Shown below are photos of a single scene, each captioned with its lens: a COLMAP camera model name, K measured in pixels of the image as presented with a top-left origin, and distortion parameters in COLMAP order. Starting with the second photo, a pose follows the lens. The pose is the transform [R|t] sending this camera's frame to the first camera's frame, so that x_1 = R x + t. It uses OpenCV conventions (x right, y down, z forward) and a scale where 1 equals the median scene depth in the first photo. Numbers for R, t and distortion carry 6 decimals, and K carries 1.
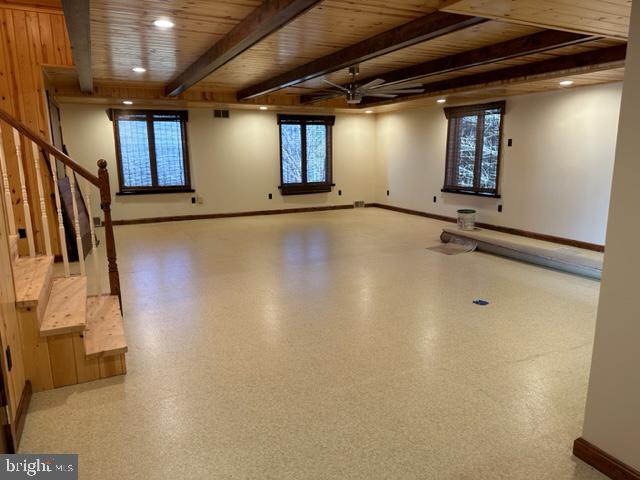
lens RADIAL K [[446.8, 0, 320.0], [0, 446.8, 240.0], [0, 0, 1]] dist [0.000348, -0.000429]
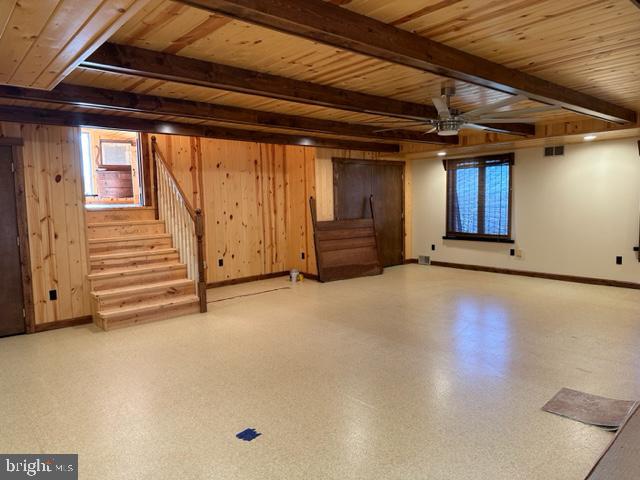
lens RADIAL K [[446.8, 0, 320.0], [0, 446.8, 240.0], [0, 0, 1]] dist [0.000348, -0.000429]
pose [[0.258122, 0.085243, -0.962344, 0.470226], [-0.168909, 0.984740, 0.041921, -0.087684], [0.951232, 0.151728, 0.268581, 0.411844]]
